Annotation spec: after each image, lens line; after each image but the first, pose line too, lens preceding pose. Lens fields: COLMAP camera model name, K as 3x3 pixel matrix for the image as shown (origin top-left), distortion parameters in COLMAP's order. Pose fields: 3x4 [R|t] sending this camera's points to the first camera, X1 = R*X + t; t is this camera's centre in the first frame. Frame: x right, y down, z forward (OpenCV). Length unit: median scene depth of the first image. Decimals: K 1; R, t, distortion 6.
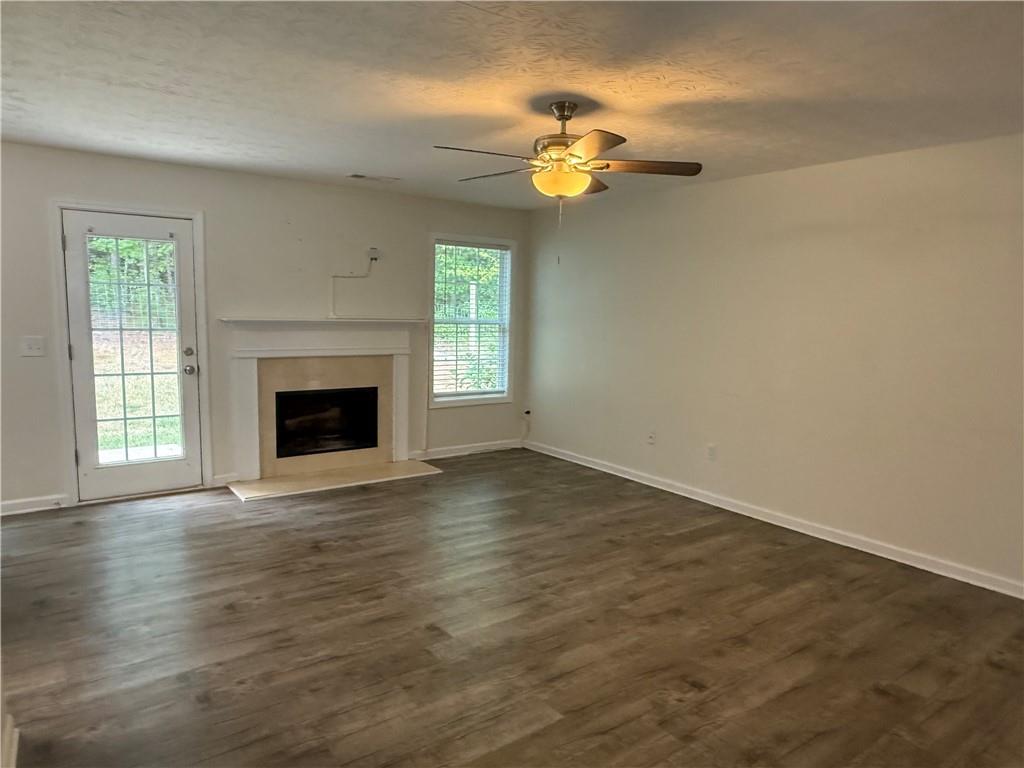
lens RADIAL K [[656.9, 0, 509.6], [0, 656.9, 388.2], [0, 0, 1]] dist [-0.002024, -0.002924]
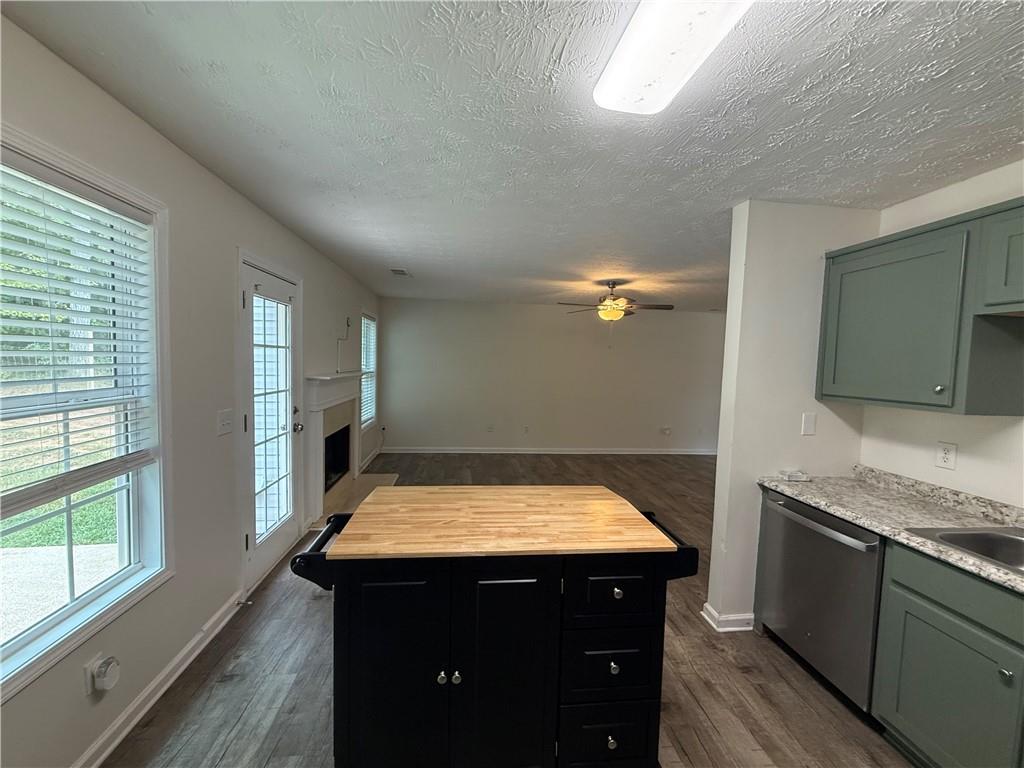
lens RADIAL K [[409.6, 0, 507.8], [0, 409.6, 384.4], [0, 0, 1]] dist [0.001443, 0.000234]
pose [[0.495222, -0.060479, 0.866659, -0.769239], [0.087113, 0.996003, 0.019728, -0.069679], [-0.864388, 0.065727, 0.498511, 0.334852]]
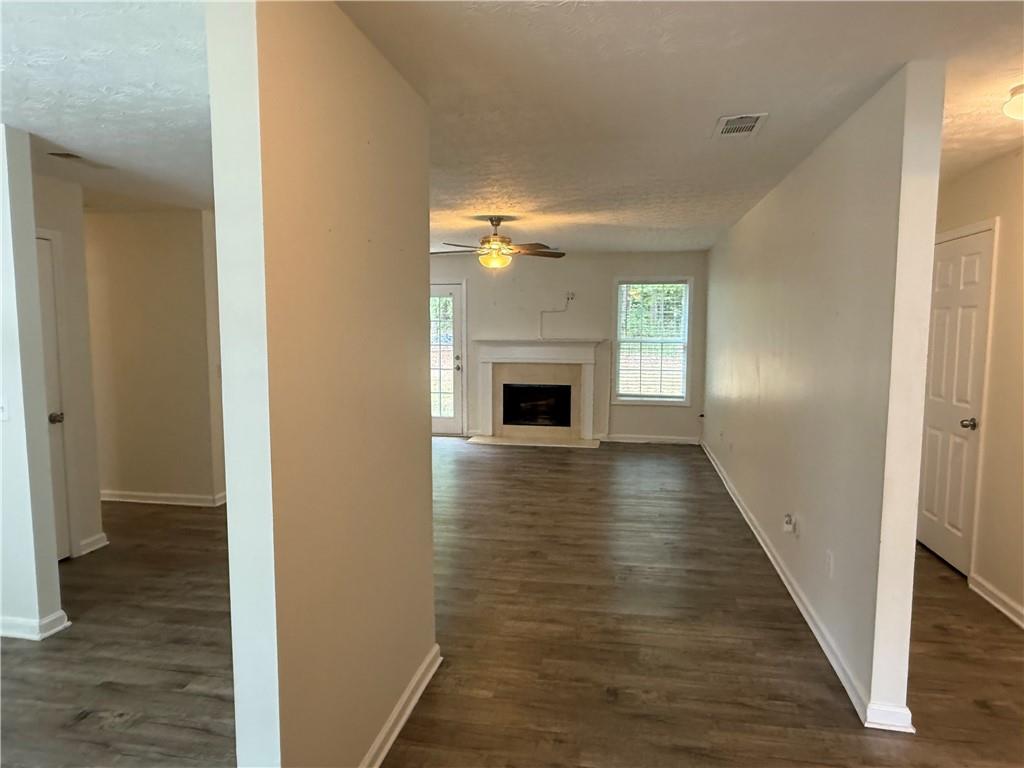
lens RADIAL K [[656.9, 0, 509.6], [0, 656.9, 388.2], [0, 0, 1]] dist [-0.002024, -0.002924]
pose [[0.689739, 0.045715, -0.722613, 0.788303], [-0.073712, 0.997253, -0.007270, 0.025936], [0.720296, 0.058280, 0.691214, -0.111354]]
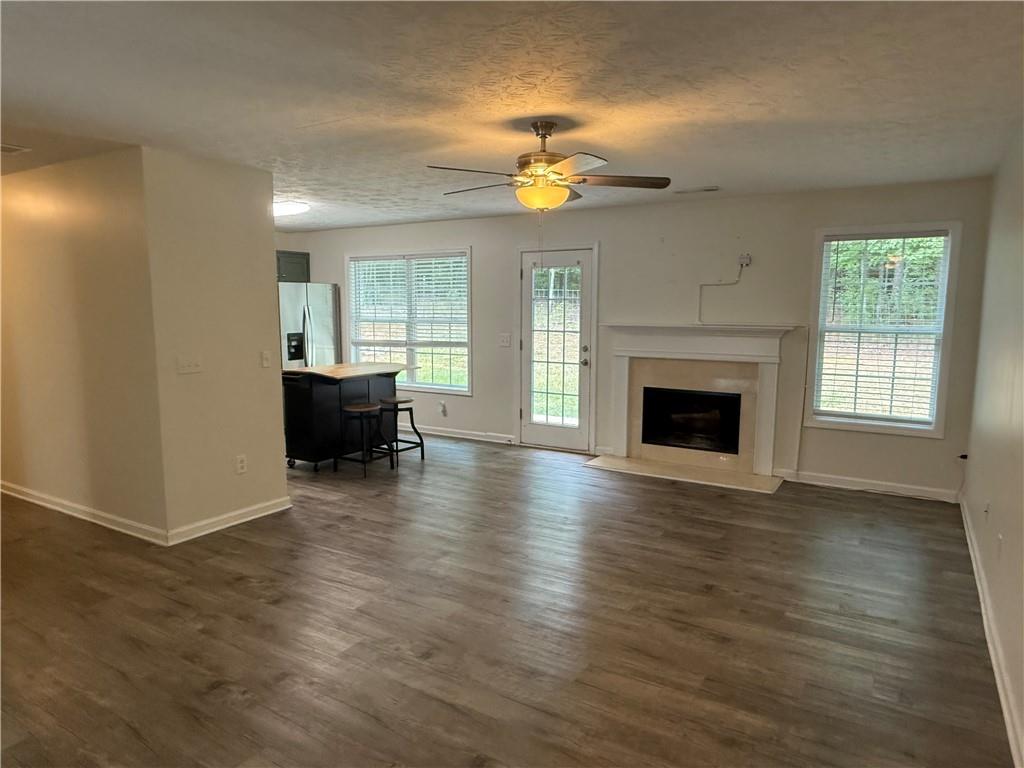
lens RADIAL K [[656.9, 0, 509.6], [0, 656.9, 388.2], [0, 0, 1]] dist [-0.002024, -0.002924]
pose [[0.378797, 0.093275, -0.920768, 0.598082], [-0.106989, 0.992651, 0.056542, -0.030436], [0.919275, 0.077094, 0.385992, 0.307359]]
